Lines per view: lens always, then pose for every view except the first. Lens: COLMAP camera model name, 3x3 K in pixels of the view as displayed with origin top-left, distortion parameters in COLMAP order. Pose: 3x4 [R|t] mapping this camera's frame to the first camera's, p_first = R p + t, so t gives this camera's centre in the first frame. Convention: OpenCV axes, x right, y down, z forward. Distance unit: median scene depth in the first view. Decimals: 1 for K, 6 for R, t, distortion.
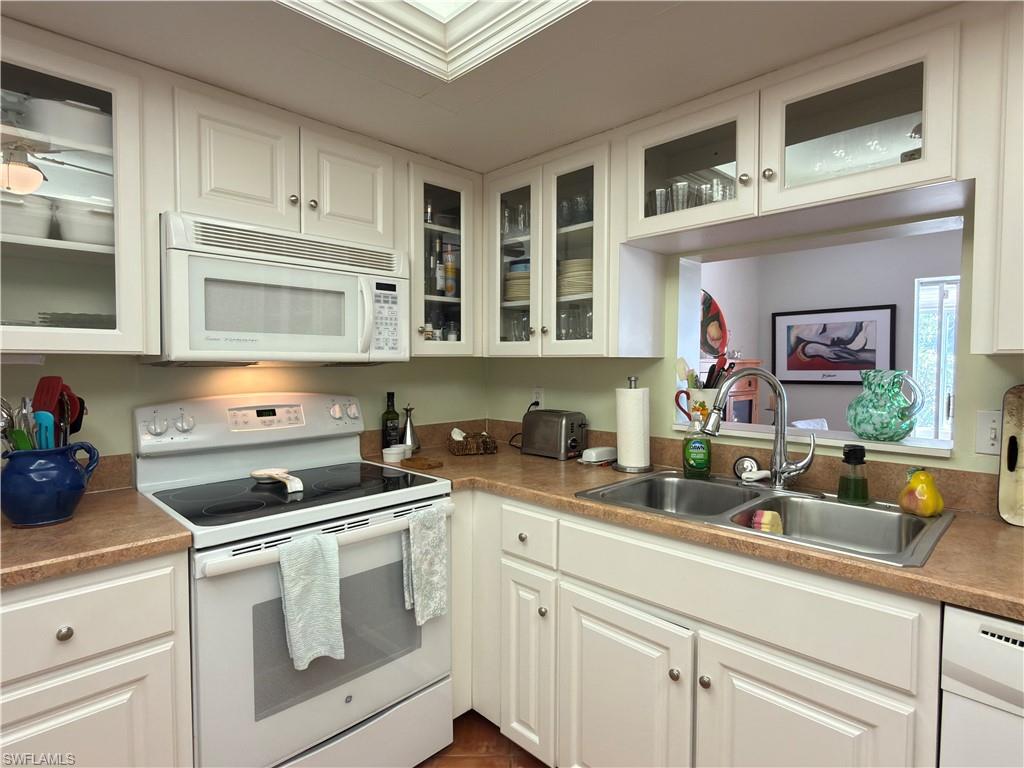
lens RADIAL K [[543.9, 0, 515.0], [0, 543.9, 382.9], [0, 0, 1]] dist [-0.000515, -0.000336]
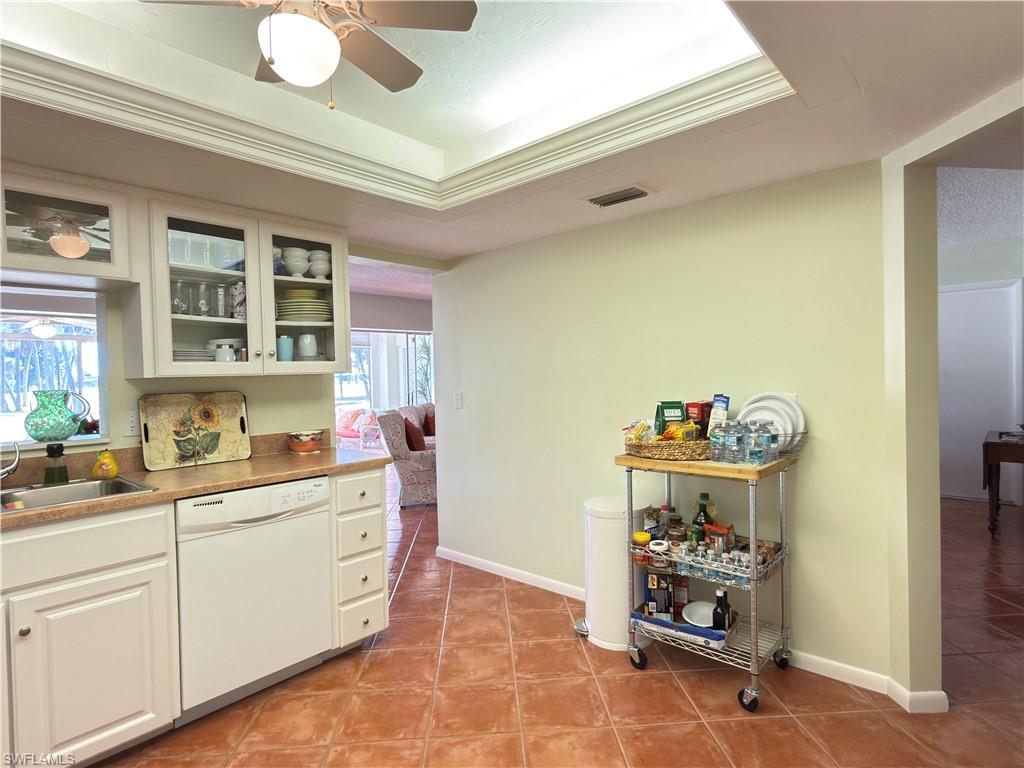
lens RADIAL K [[543.9, 0, 515.0], [0, 543.9, 382.9], [0, 0, 1]] dist [-0.000515, -0.000336]
pose [[-0.065147, -0.017367, 0.997725, -0.663415], [0.061765, 0.997861, 0.021402, 0.001514], [-0.995962, 0.063018, -0.063935, -0.079157]]
